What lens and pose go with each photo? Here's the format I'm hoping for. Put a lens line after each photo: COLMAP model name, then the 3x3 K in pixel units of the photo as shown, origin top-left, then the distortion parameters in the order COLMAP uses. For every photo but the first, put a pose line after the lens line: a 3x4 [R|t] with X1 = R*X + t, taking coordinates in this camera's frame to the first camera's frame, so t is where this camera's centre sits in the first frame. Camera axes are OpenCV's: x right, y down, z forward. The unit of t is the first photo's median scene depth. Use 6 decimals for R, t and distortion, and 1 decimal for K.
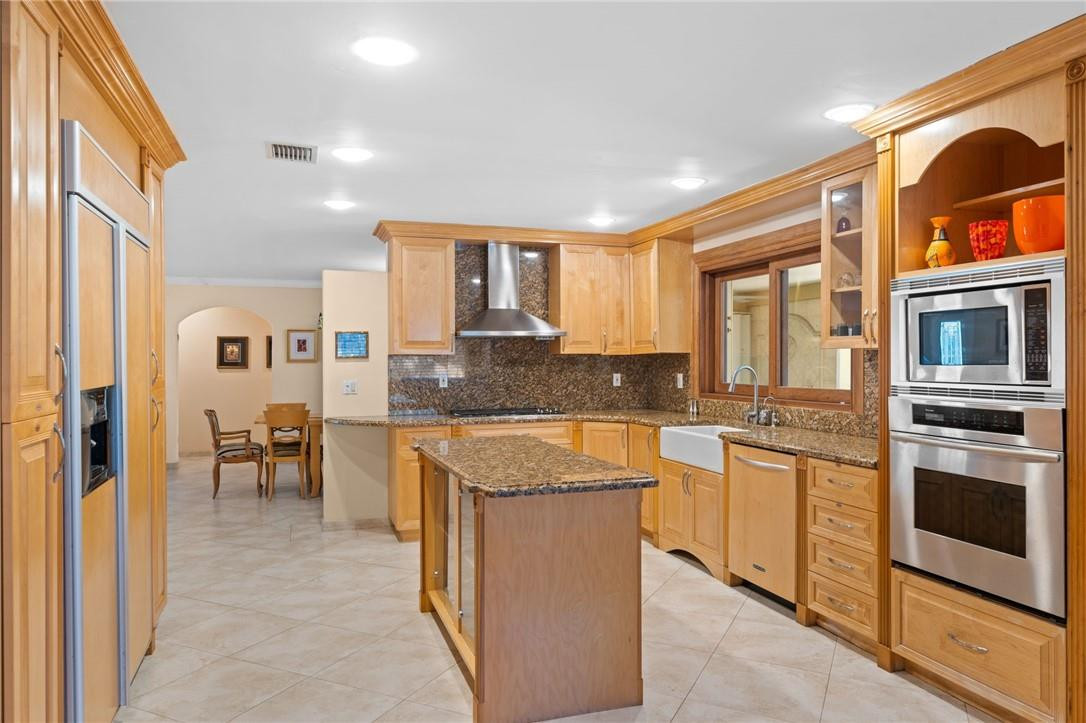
lens RADIAL K [[725.7, 0, 540.5], [0, 725.7, 359.0], [0, 0, 1]] dist [0.001427, 0.000278]
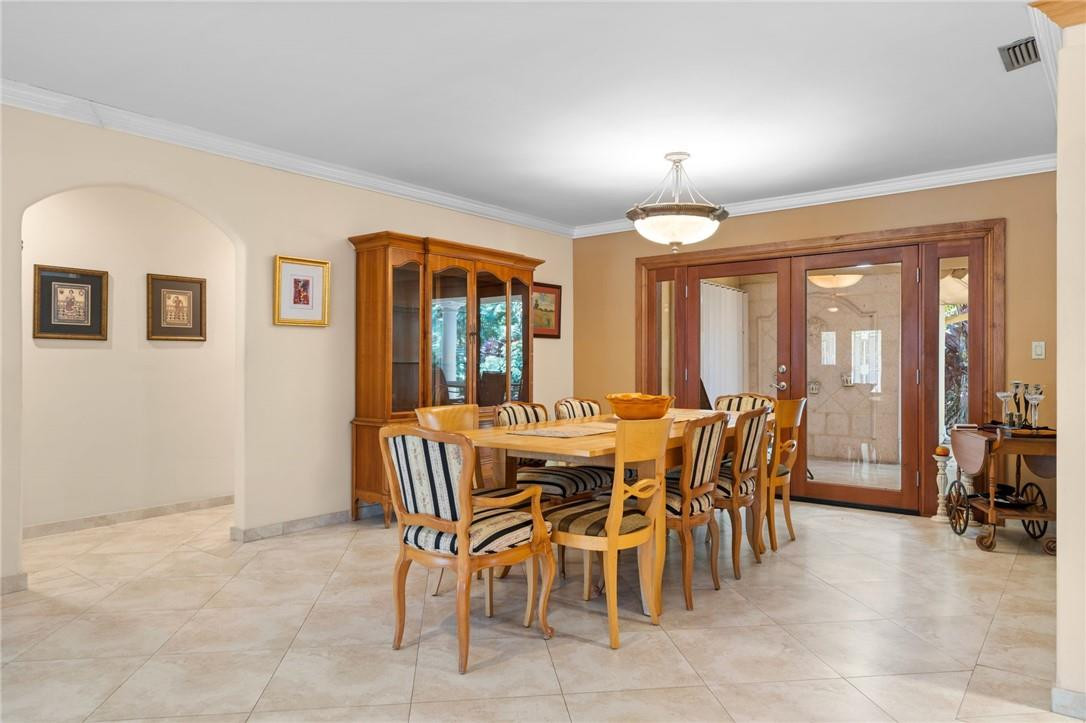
lens RADIAL K [[709.7, 0, 576.9], [0, 709.7, 362.5], [0, 0, 1]] dist [0.000058, -0.000415]
pose [[0.834542, 0.003651, 0.550933, -1.030767], [-0.003361, 0.999993, -0.001536, 0.068036], [-0.550934, -0.000570, 0.834548, 1.178899]]
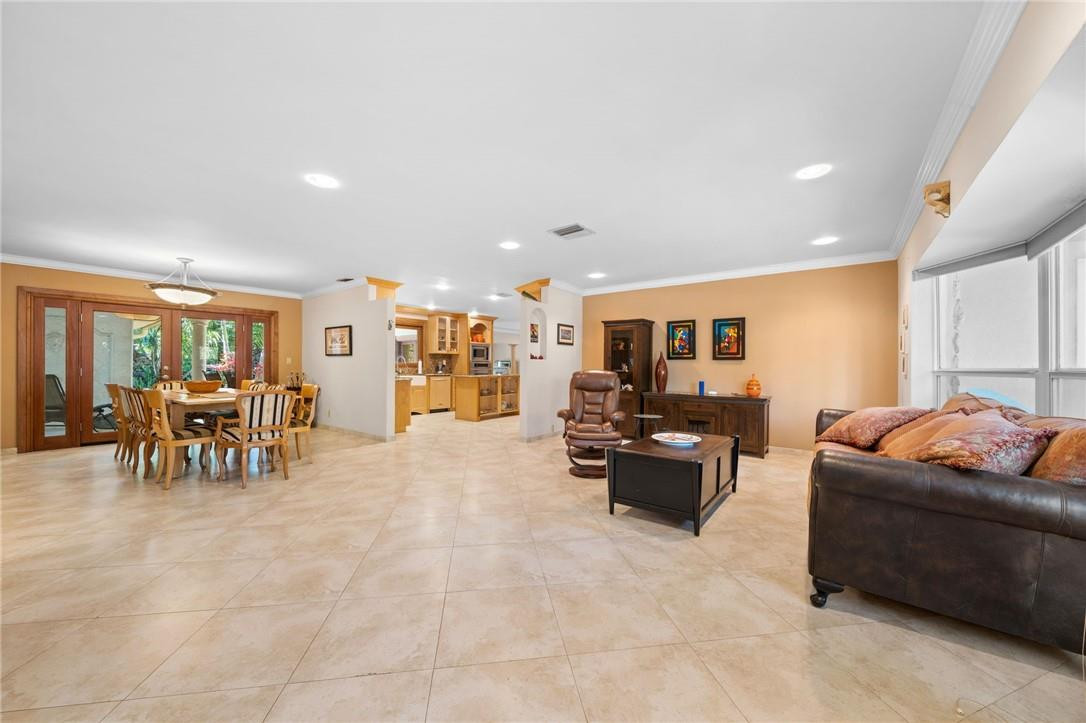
lens RADIAL K [[394.6, 0, 548.9], [0, 394.6, 364.8], [0, 0, 1]] dist [-0.004018, 0.000027]
pose [[-0.587272, 0.005167, 0.809373, -1.915419], [-0.001768, 0.999969, -0.007666, 0.073573], [-0.809388, -0.005933, -0.587245, 1.817146]]
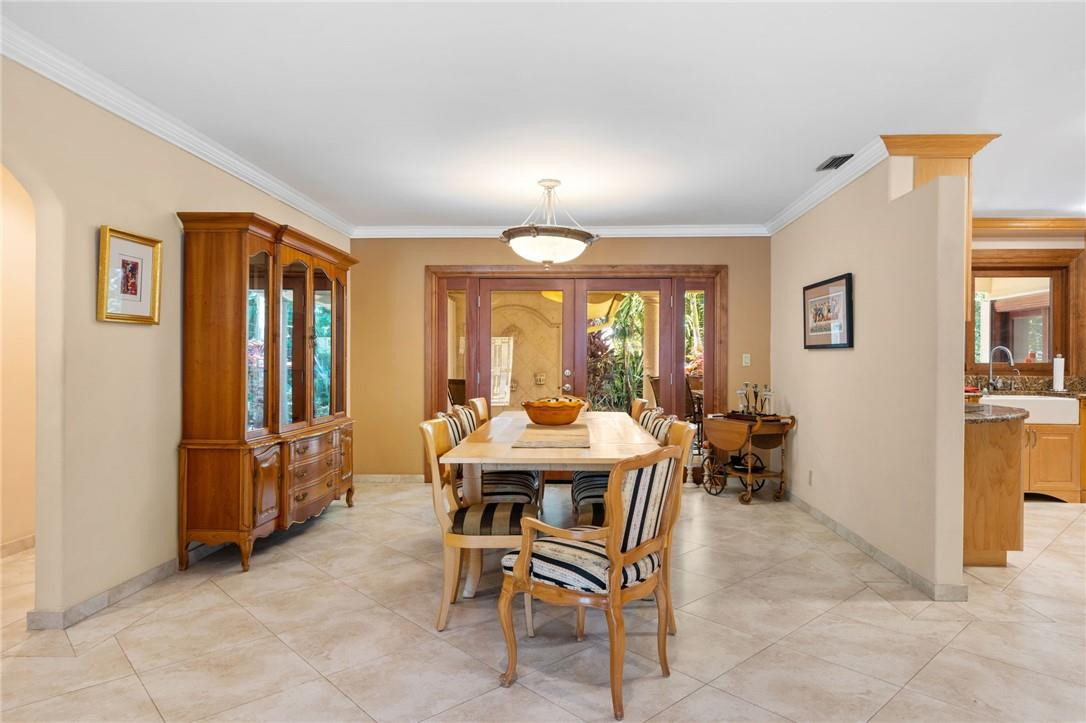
lens RADIAL K [[637.2, 0, 561.4], [0, 637.2, 363.0], [0, 0, 1]] dist [0.003526, -0.000713]
pose [[0.346670, 0.001674, 0.937986, -1.308824], [-0.007379, 0.999972, 0.000943, 0.052556], [-0.937958, -0.007248, 0.346673, 1.613931]]
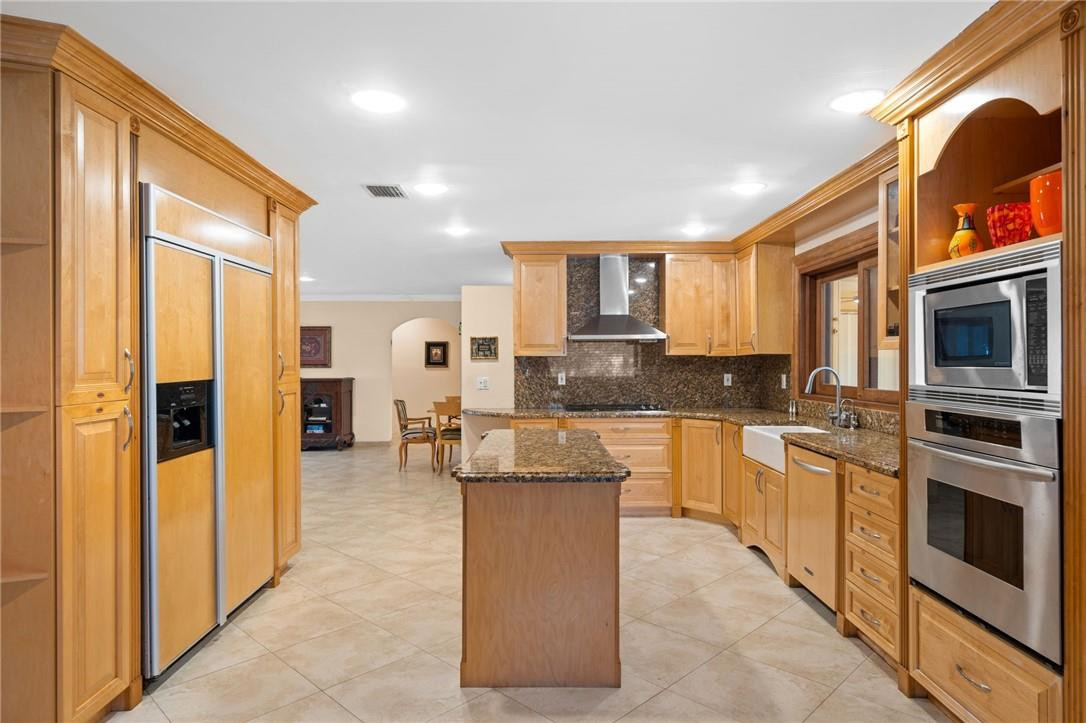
lens RADIAL K [[637.2, 0, 539.4], [0, 637.2, 357.4], [0, 0, 1]] dist [0.003526, -0.000713]
pose [[0.948366, -0.000499, -0.317179, 0.224567], [-0.000663, 0.999993, -0.003556, -0.000387], [0.317179, 0.003582, 0.948359, 0.056691]]
